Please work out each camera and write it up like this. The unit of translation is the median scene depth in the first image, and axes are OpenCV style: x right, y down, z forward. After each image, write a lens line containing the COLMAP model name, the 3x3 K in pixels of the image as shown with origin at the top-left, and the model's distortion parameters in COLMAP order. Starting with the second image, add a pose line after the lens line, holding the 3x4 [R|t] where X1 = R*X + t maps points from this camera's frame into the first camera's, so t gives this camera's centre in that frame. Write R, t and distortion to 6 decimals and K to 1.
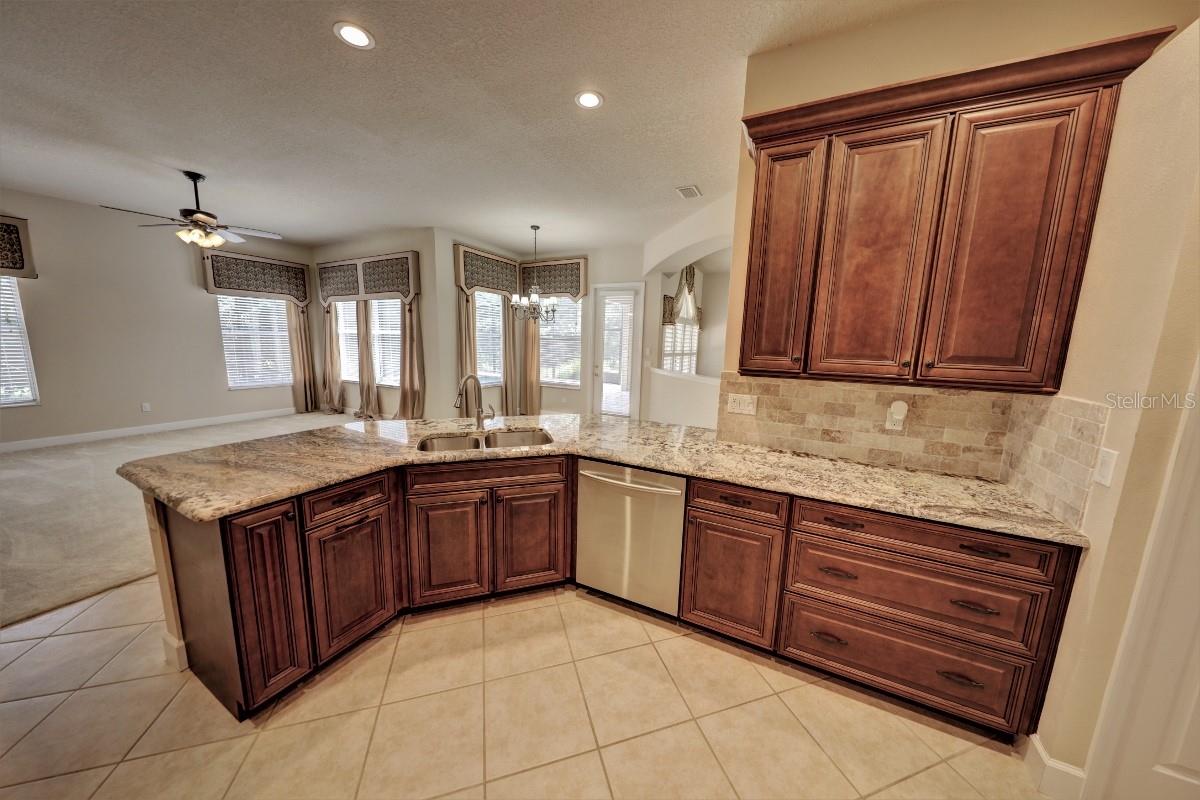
lens RADIAL K [[375.6, 0, 601.5], [0, 375.6, 397.3], [0, 0, 1]] dist [-0.000167, -0.002785]
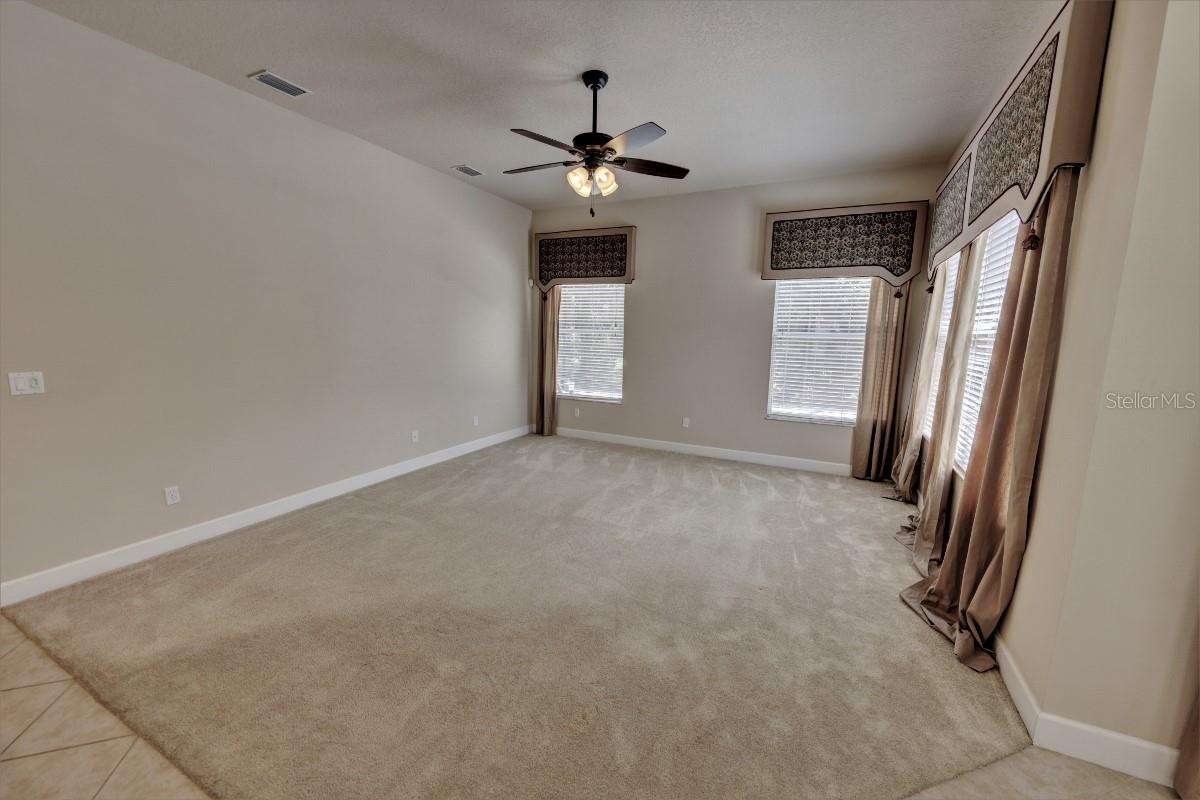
lens RADIAL K [[463.1, 0, 600.0], [0, 463.1, 400.0], [0, 0, 1]] dist [-0.000044, -0.000097]
pose [[0.027886, 0.122206, -0.992113, -0.158523], [-0.165615, 0.979347, 0.115978, -0.097460], [0.985796, 0.161074, 0.047549, 0.637141]]
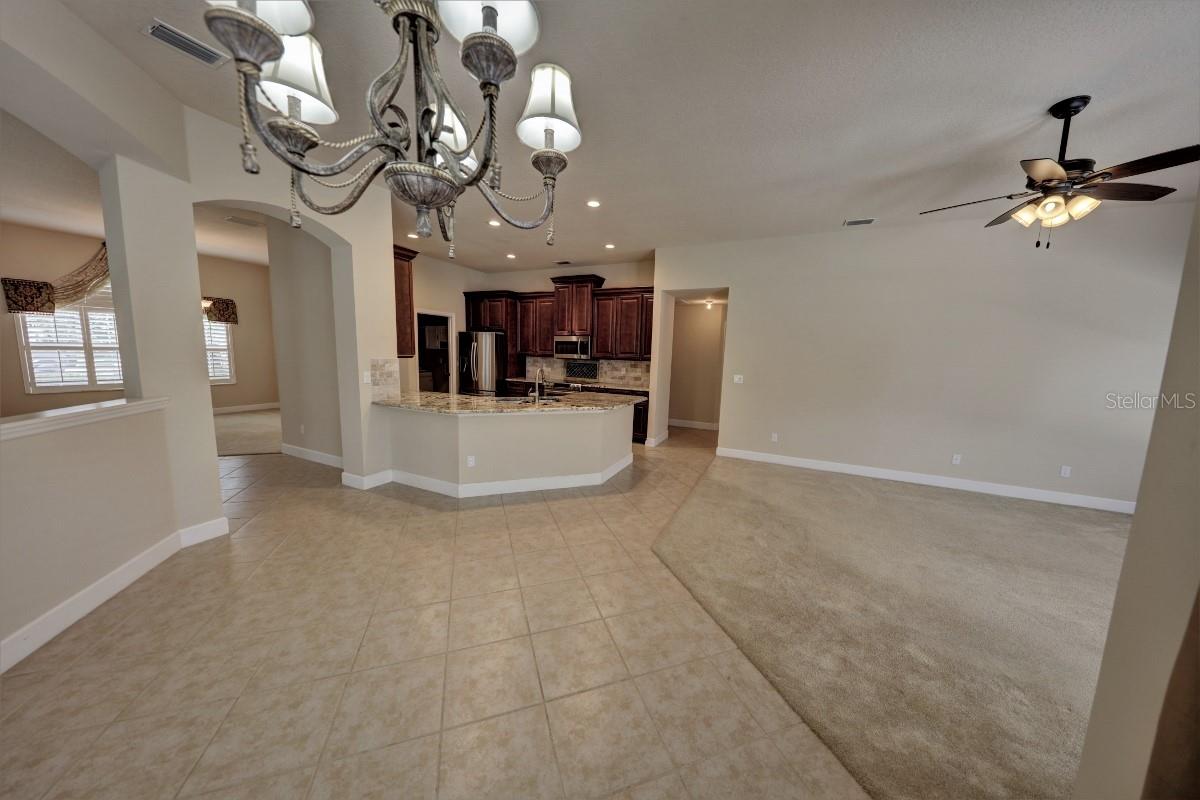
lens RADIAL K [[375.6, 0, 601.5], [0, 375.6, 397.3], [0, 0, 1]] dist [-0.000167, -0.002785]
pose [[-0.997454, -0.052849, -0.047873, -0.206673], [-0.063924, 0.960205, 0.271884, -0.159339], [0.031600, 0.274252, -0.961139, 0.999193]]
